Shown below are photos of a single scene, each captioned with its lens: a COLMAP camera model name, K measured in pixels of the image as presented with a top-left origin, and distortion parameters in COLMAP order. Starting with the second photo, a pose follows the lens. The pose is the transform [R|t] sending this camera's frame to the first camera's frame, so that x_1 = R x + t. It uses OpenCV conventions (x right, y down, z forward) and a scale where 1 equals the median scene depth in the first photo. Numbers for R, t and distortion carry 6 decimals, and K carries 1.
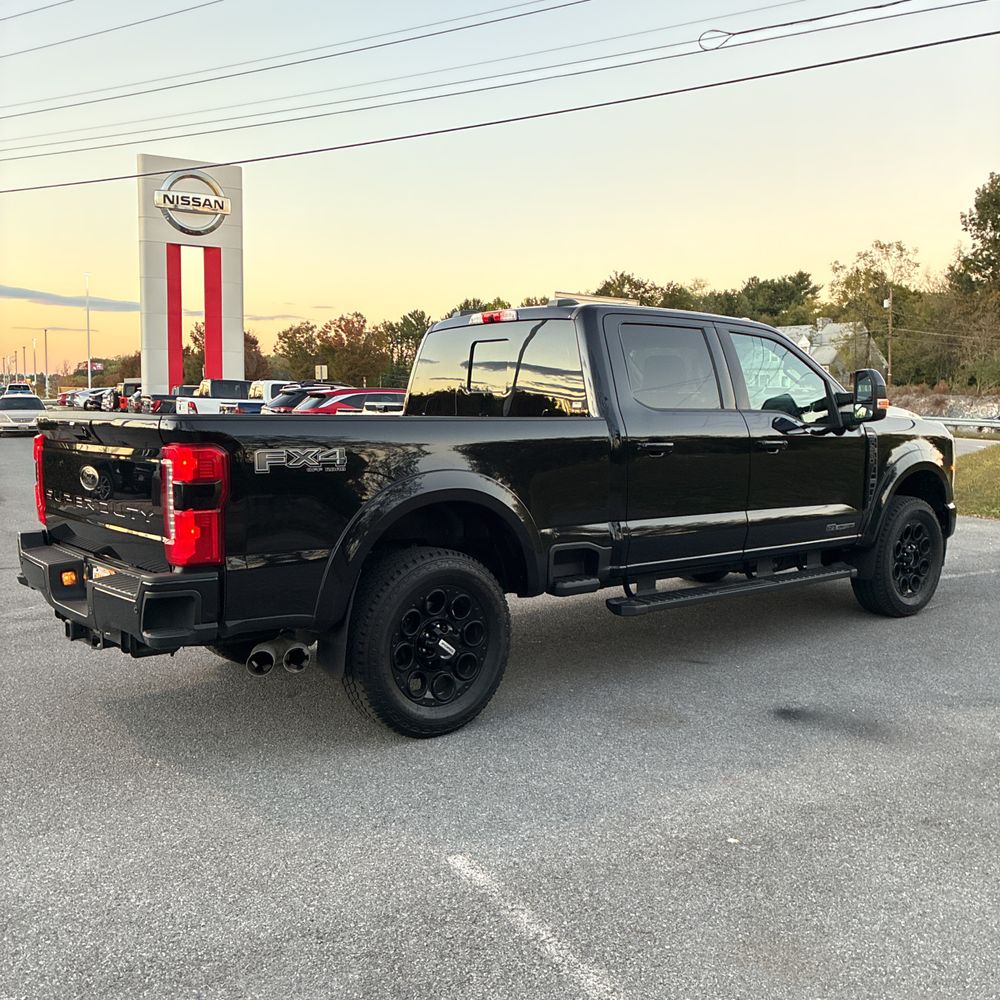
lens RADIAL K [[974.0, 0, 500.0], [0, 974.0, 500.0], [0, 0, 1]] dist [0.043033, 0.003743]
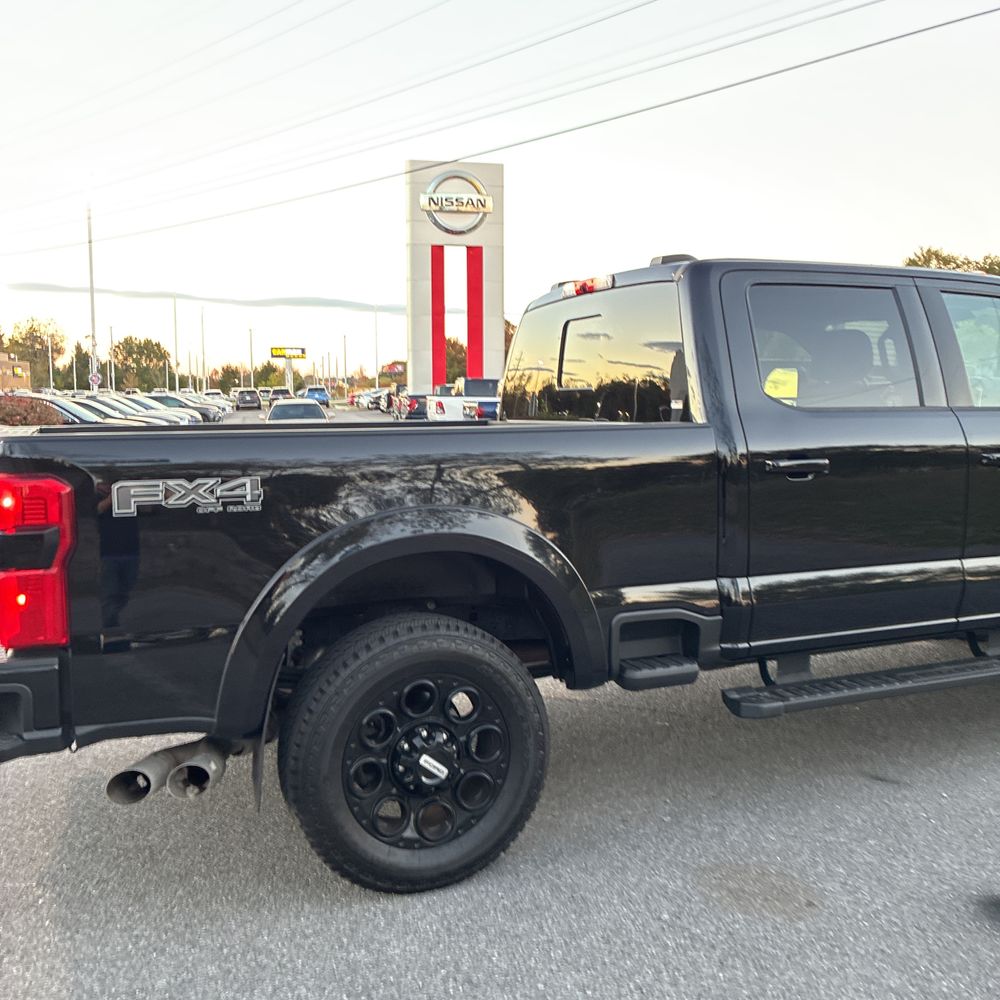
lens RADIAL K [[995.4, 0, 500.0], [0, 995.4, 500.0], [0, 0, 1]] dist [0.015811, 0.044024]
pose [[0.961403, 0.010763, -0.274934, 0.136805], [-0.009903, 0.999941, 0.004514, -0.029428], [0.274967, -0.001617, 0.961452, 0.260245]]
